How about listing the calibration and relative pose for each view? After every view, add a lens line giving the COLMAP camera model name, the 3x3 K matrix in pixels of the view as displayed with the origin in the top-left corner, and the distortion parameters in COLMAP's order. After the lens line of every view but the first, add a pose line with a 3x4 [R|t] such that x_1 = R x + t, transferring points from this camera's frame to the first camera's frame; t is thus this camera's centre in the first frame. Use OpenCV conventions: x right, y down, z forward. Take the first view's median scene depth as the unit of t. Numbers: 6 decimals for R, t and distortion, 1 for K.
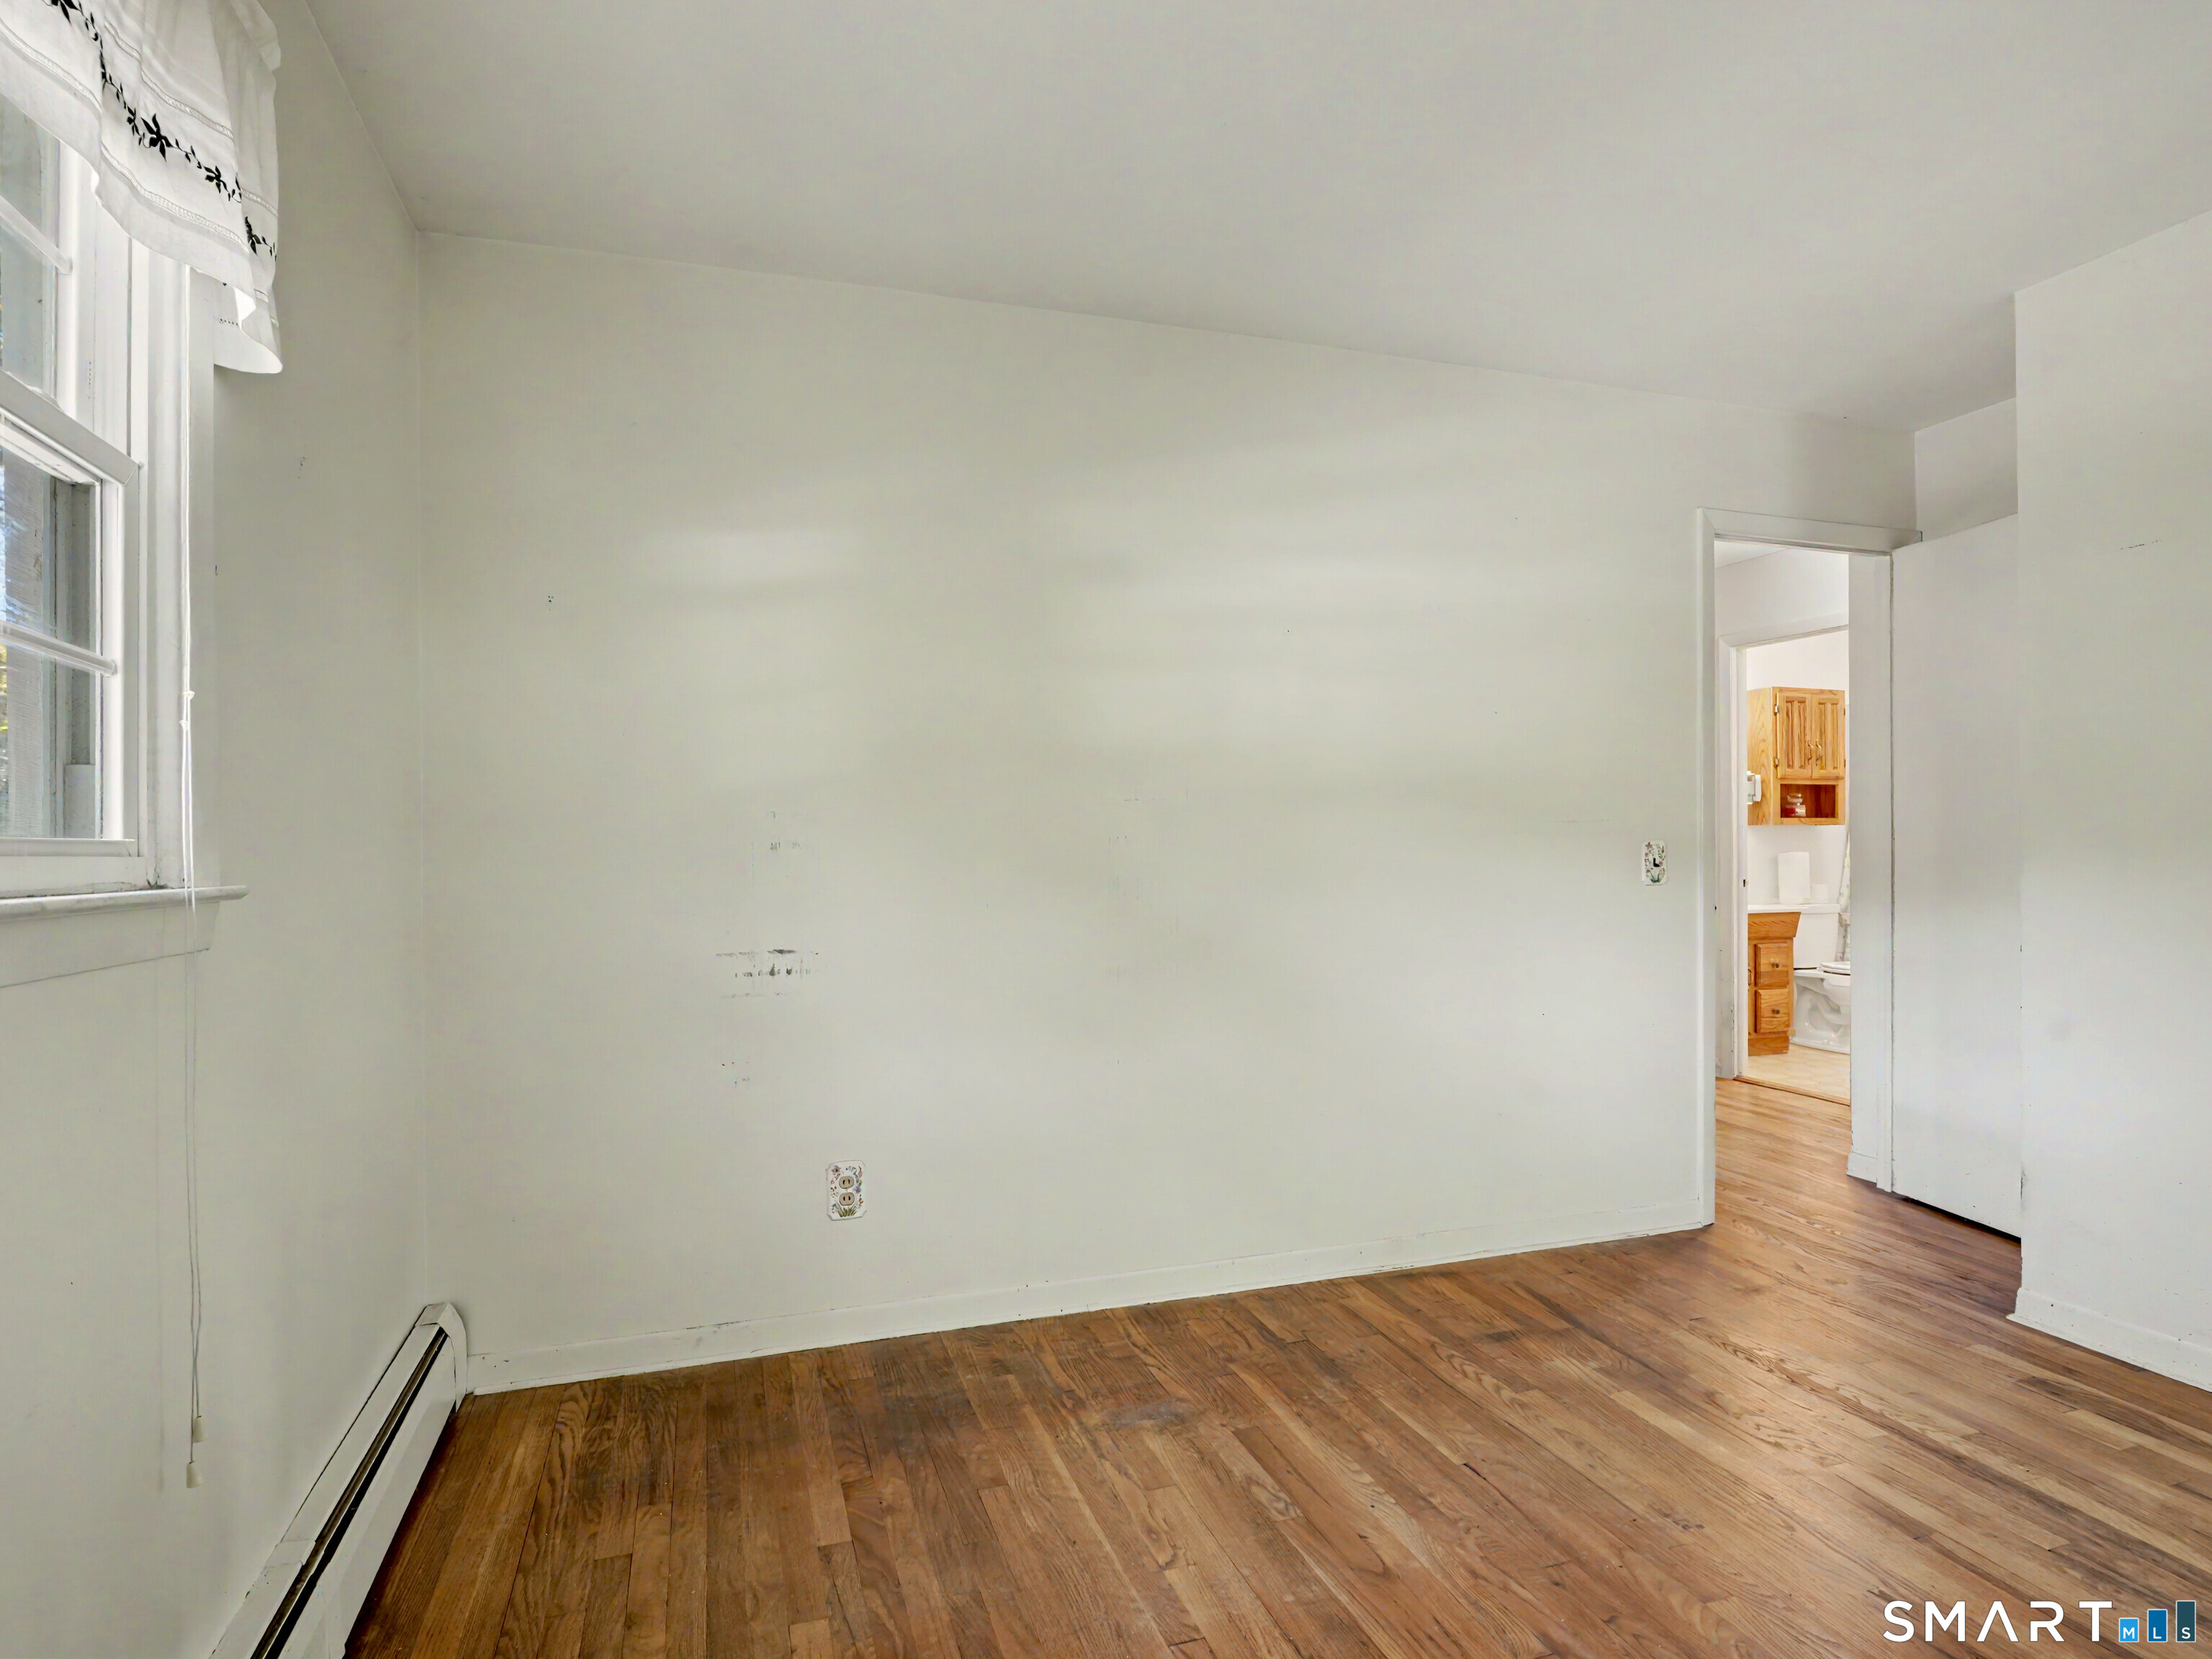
lens RADIAL K [[1172.2, 0, 1100.1], [0, 1172.2, 839.1], [0, 0, 1]] dist [-0.003905, -0.002030]
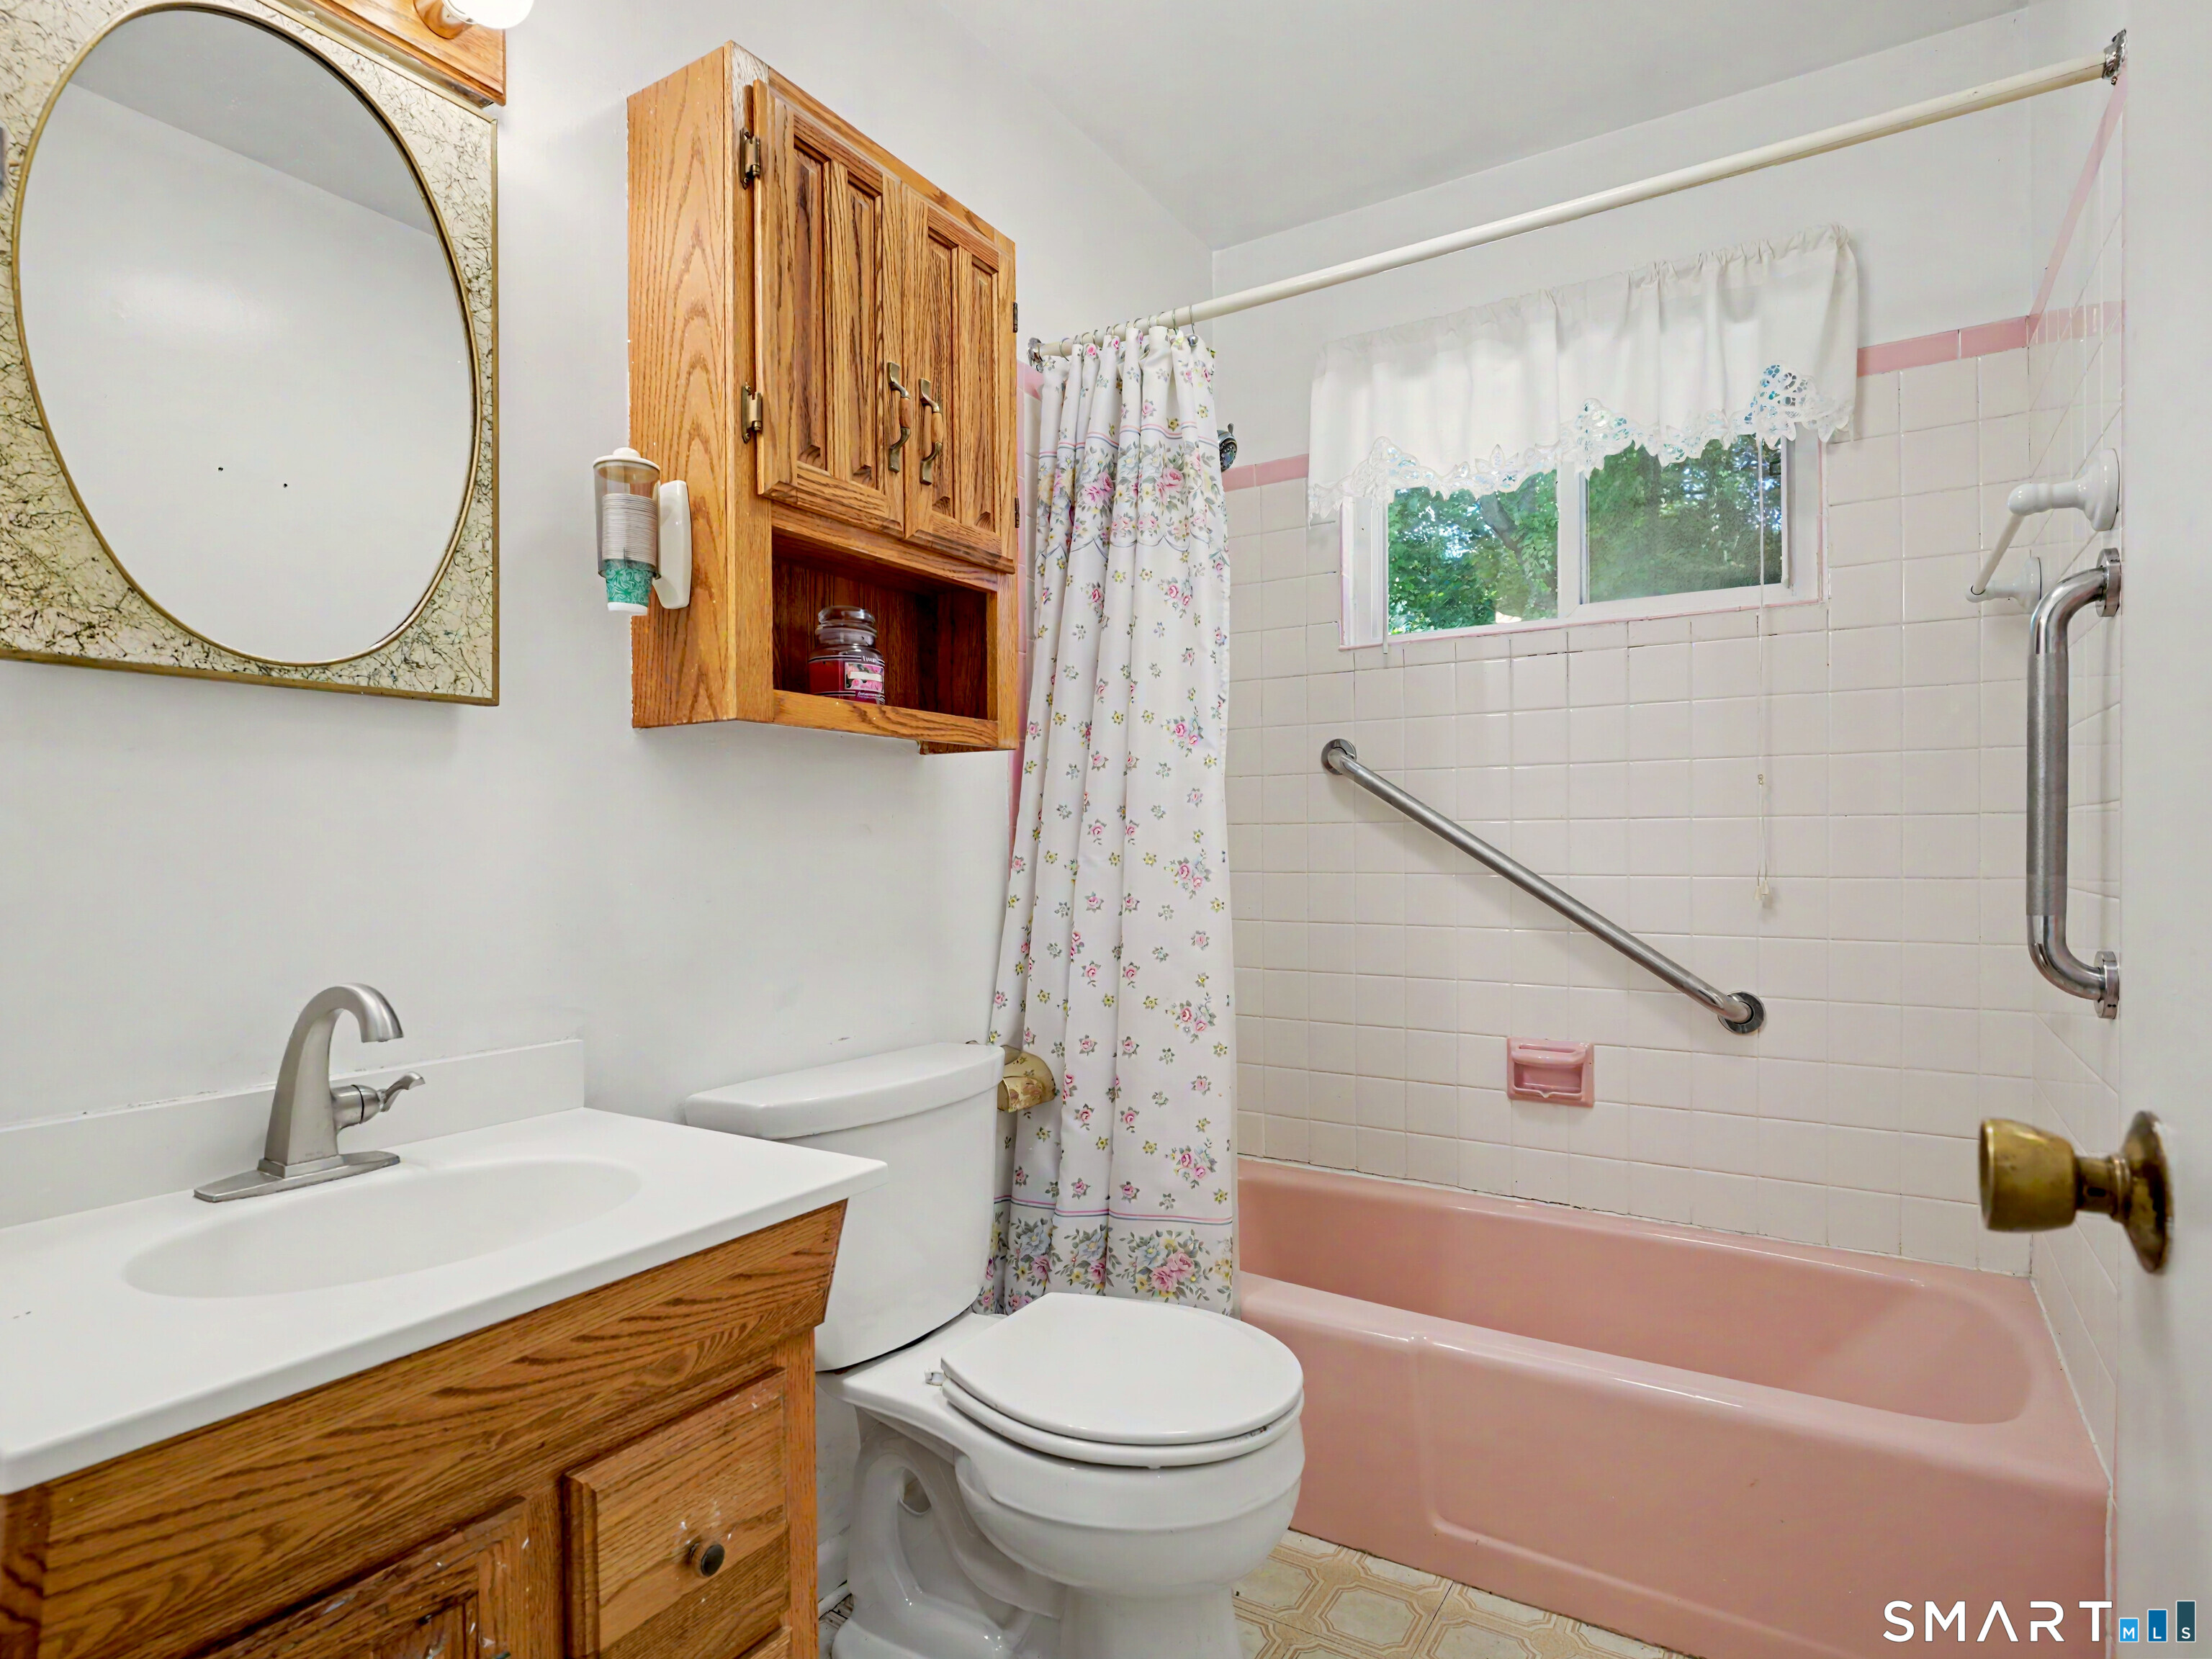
lens RADIAL K [[1172.2, 0, 1104.7], [0, 1172.2, 837.2], [0, 0, 1]] dist [-0.003905, -0.002030]
pose [[0.771310, -0.002857, 0.636453, 0.490907], [-0.000419, 0.999987, 0.004996, 0.007119], [-0.636459, -0.004120, 0.771300, 0.795403]]
